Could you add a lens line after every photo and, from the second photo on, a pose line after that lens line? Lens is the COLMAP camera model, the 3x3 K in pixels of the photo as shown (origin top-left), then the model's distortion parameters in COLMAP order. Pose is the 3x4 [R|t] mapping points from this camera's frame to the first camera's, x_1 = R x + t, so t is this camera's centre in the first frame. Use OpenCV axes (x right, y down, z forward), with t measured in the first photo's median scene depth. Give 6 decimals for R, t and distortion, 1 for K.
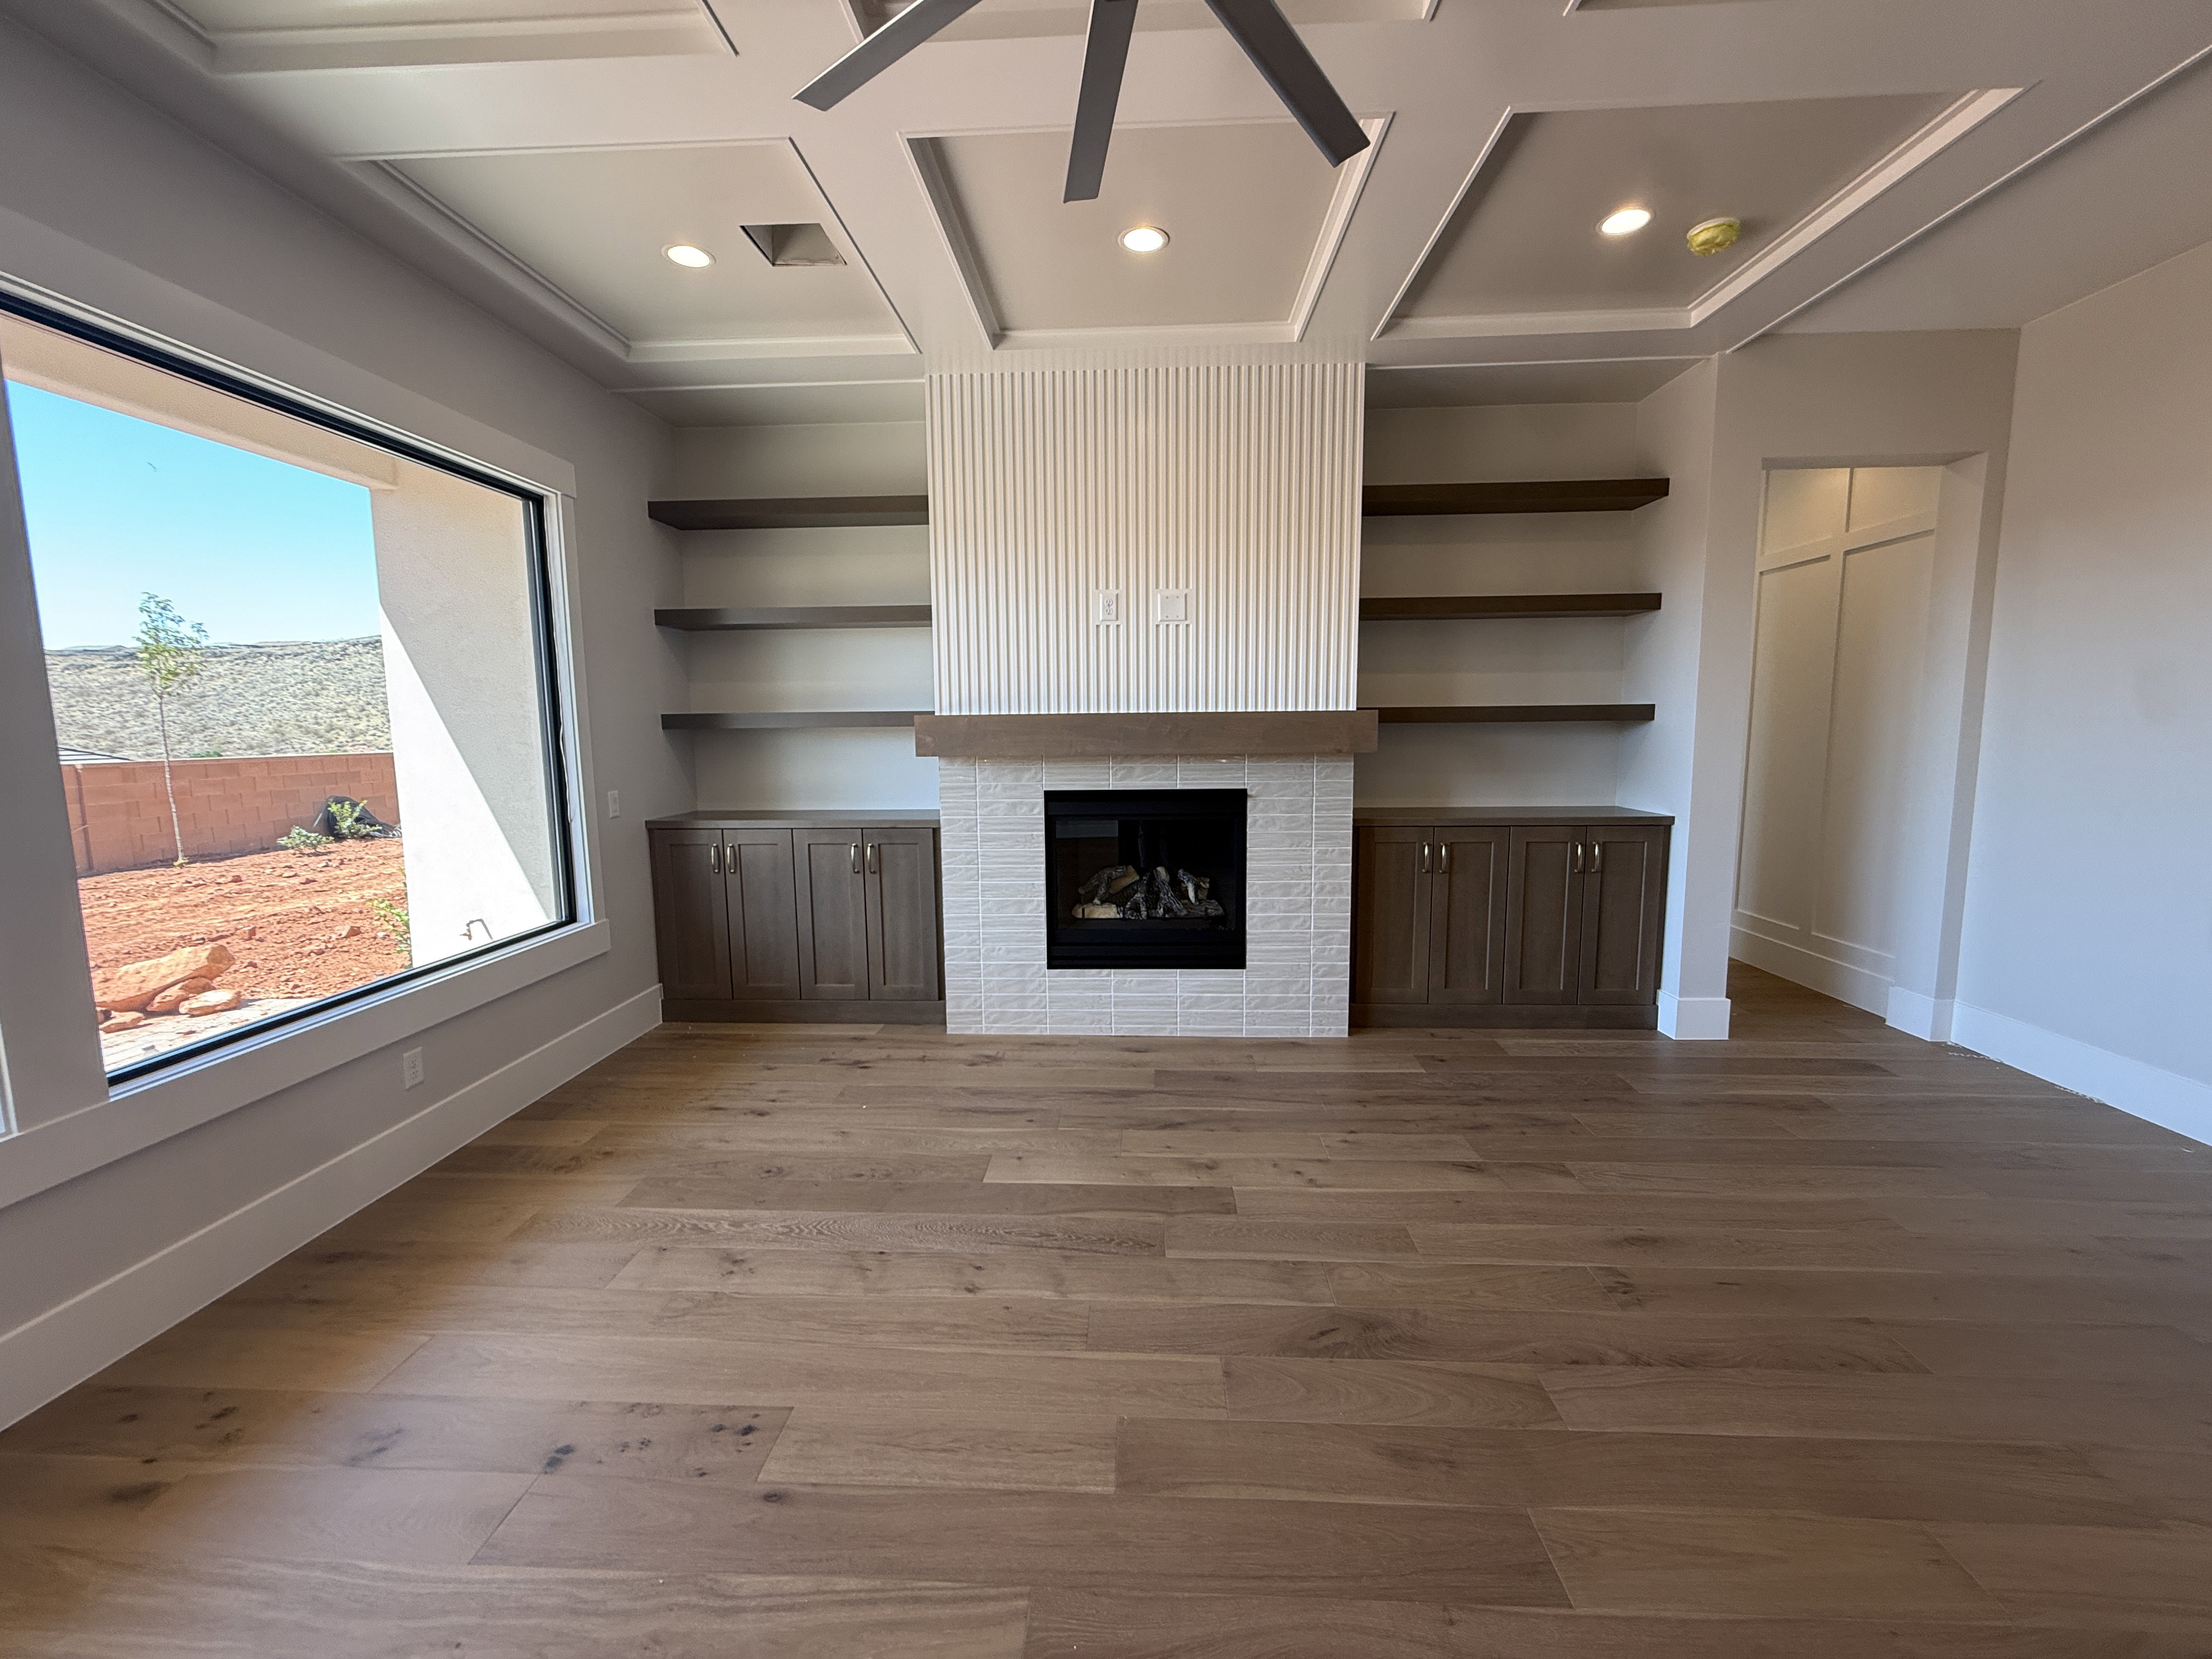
lens RADIAL K [[884.2, 0, 1103.4], [0, 884.2, 830.6], [0, 0, 1]] dist [0.001096, 0.000315]
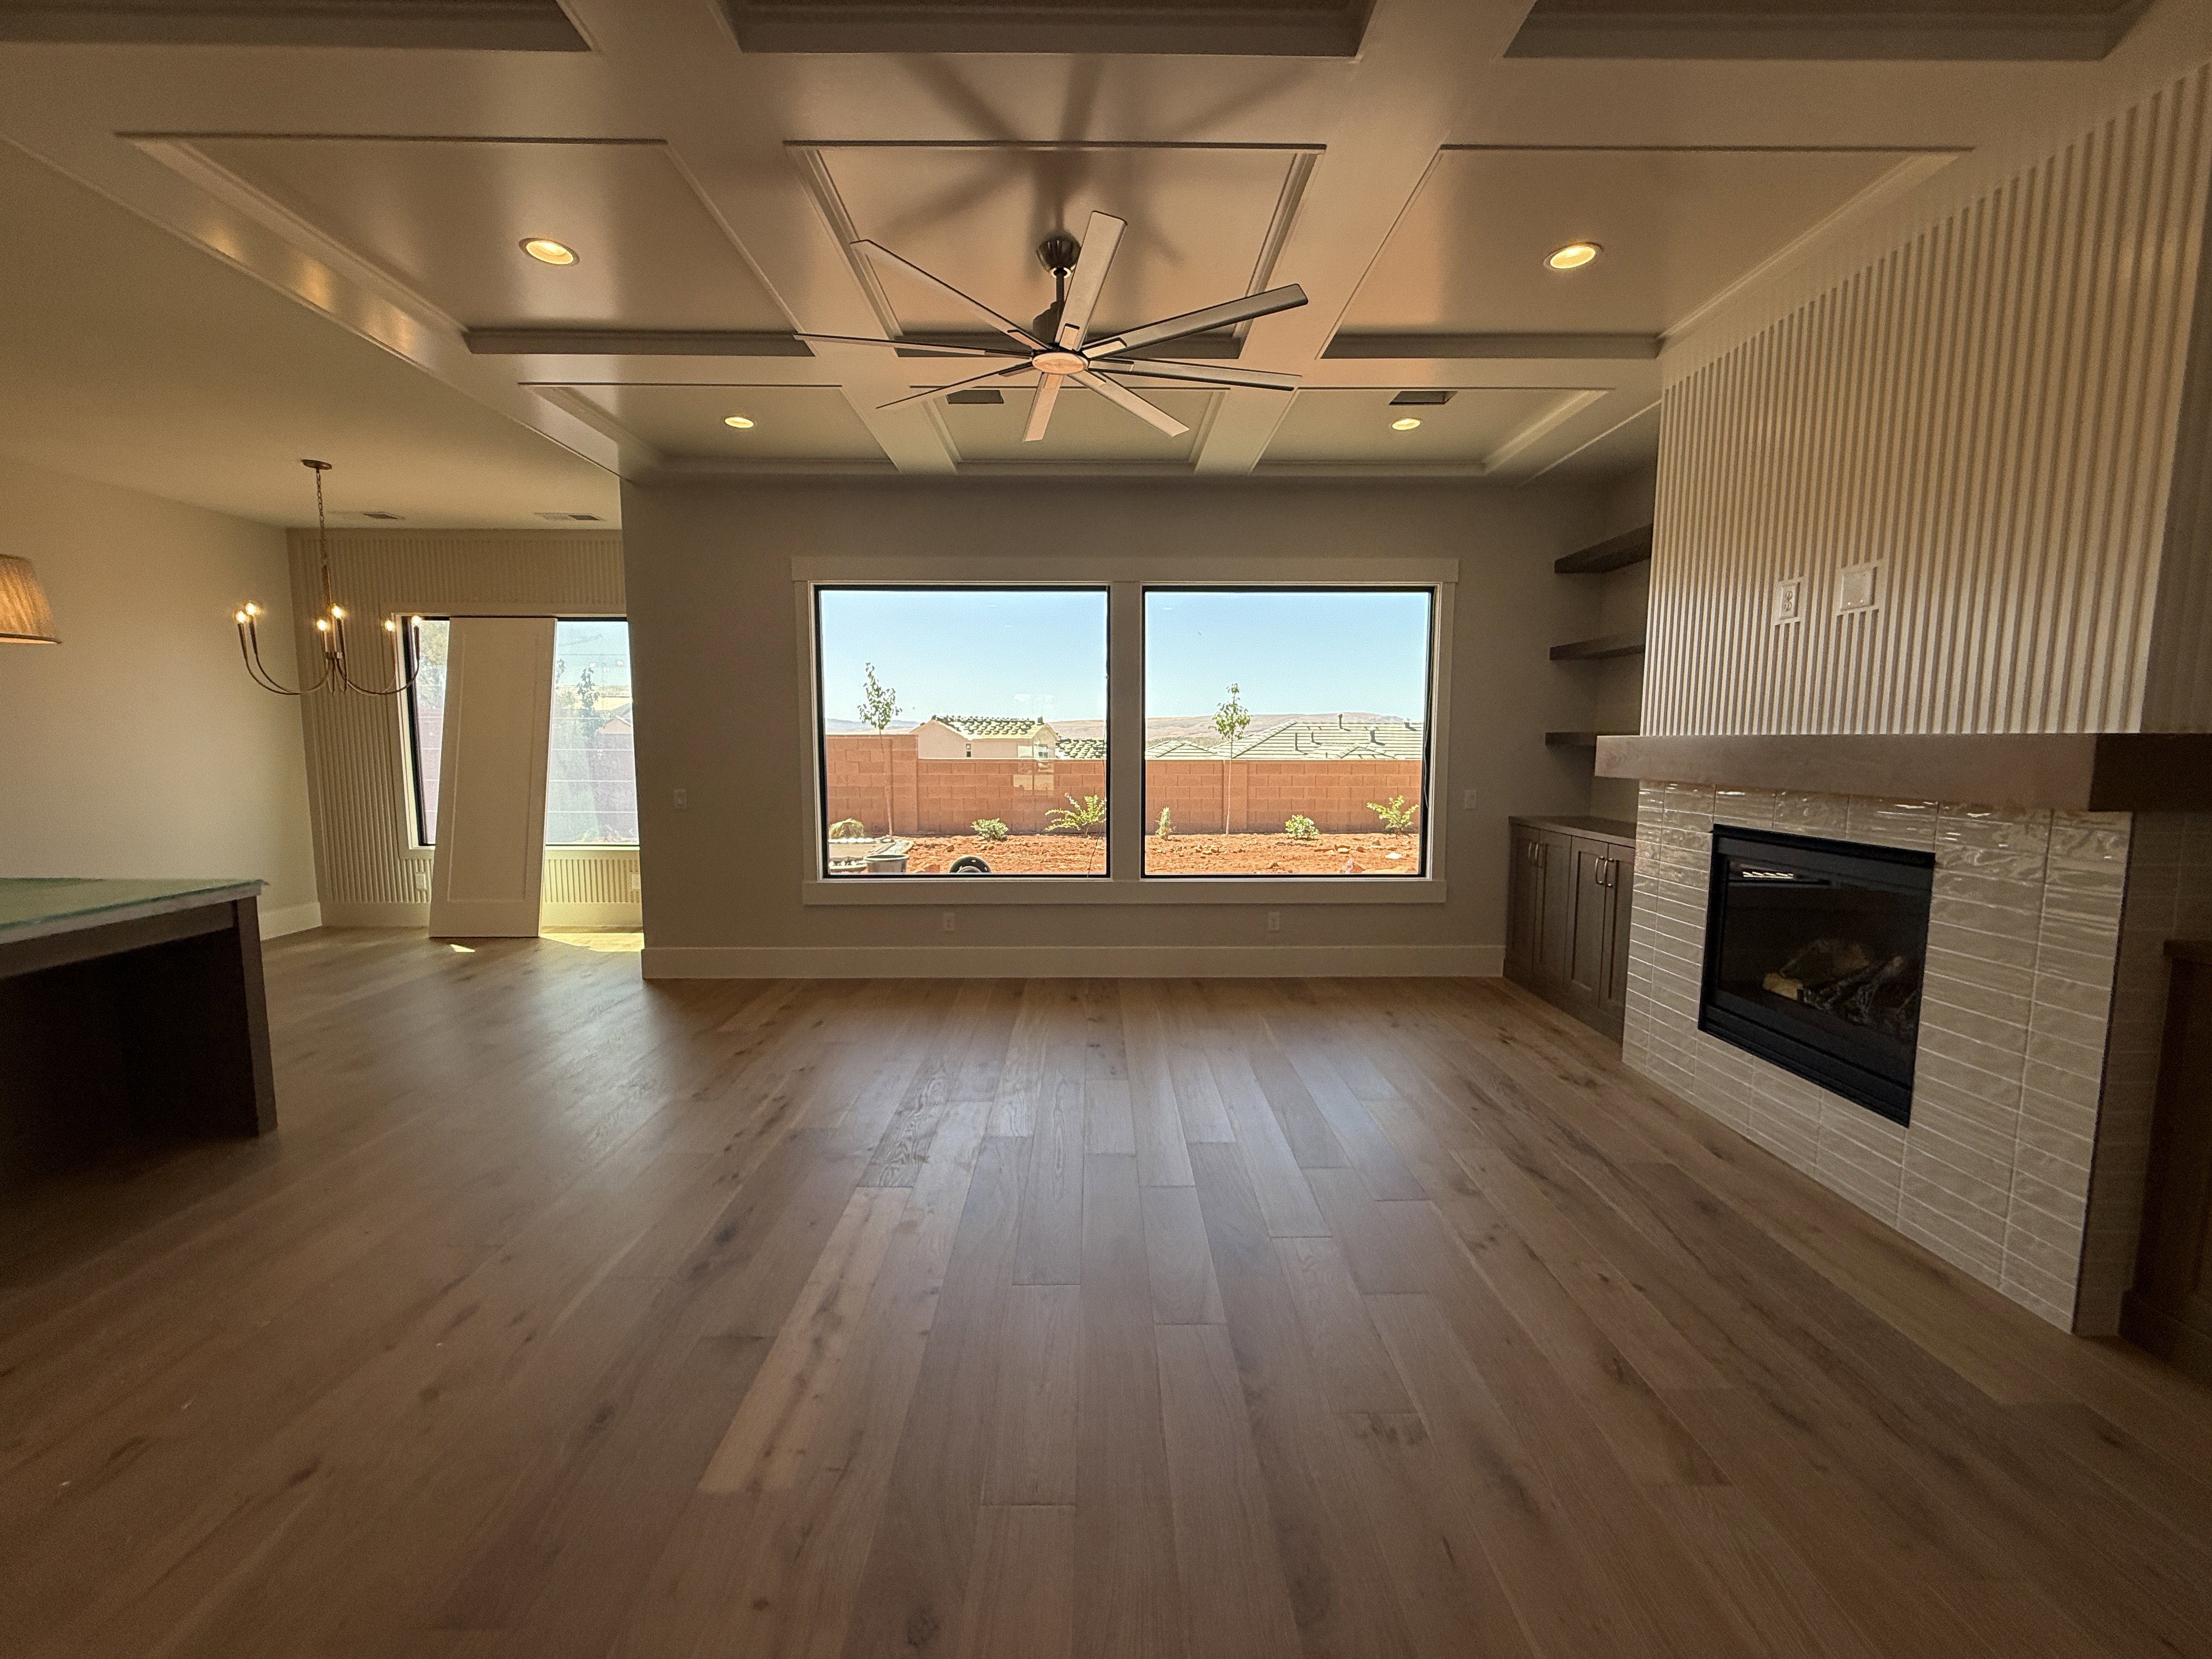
lens RADIAL K [[884.2, 0, 1107.2], [0, 884.2, 831.1], [0, 0, 1]] dist [0.001096, 0.000315]
pose [[0.065920, 0.115179, -0.991155, 0.768700], [-0.122156, 0.986775, 0.106546, -0.058779], [0.990319, 0.114052, 0.079118, 0.350123]]
